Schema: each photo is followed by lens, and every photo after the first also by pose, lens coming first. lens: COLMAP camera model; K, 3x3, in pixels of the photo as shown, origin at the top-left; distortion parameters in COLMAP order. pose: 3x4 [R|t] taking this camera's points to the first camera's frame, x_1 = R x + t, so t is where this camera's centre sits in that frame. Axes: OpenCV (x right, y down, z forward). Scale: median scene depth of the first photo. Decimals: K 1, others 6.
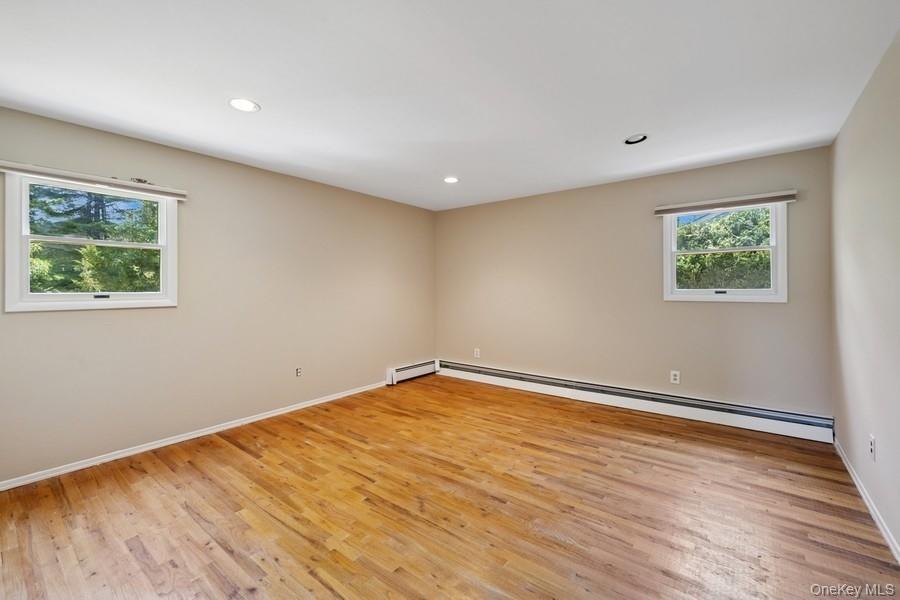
lens RADIAL K [[376.1, 0, 442.3], [0, 376.1, 301.1], [0, 0, 1]] dist [0.002383, 0.000599]
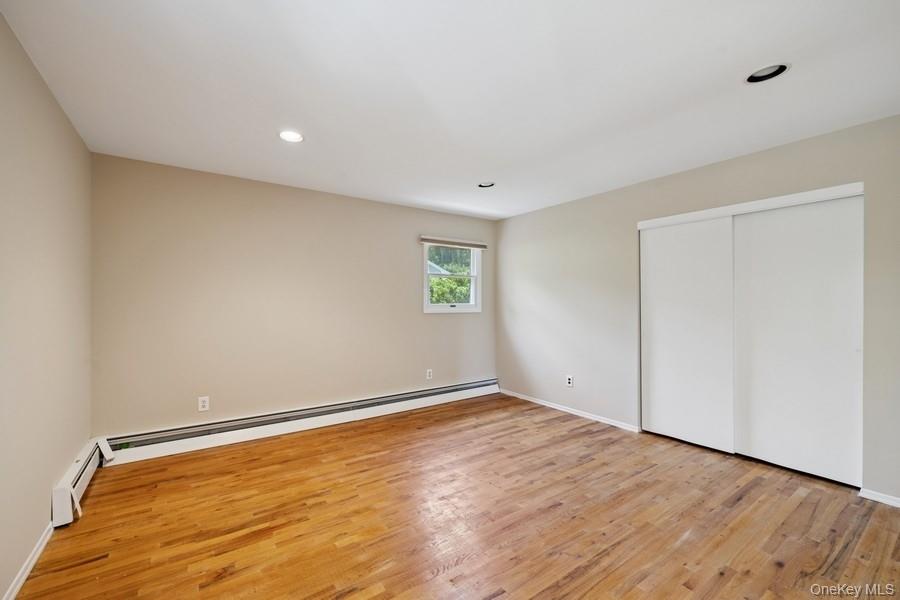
lens RADIAL K [[376.1, 0, 442.3], [0, 376.1, 301.1], [0, 0, 1]] dist [0.002383, 0.000599]
pose [[0.286257, 0.008510, 0.958115, -0.596949], [0.030463, 0.999374, -0.017978, -0.017390], [-0.957668, 0.034333, 0.285819, 0.623636]]
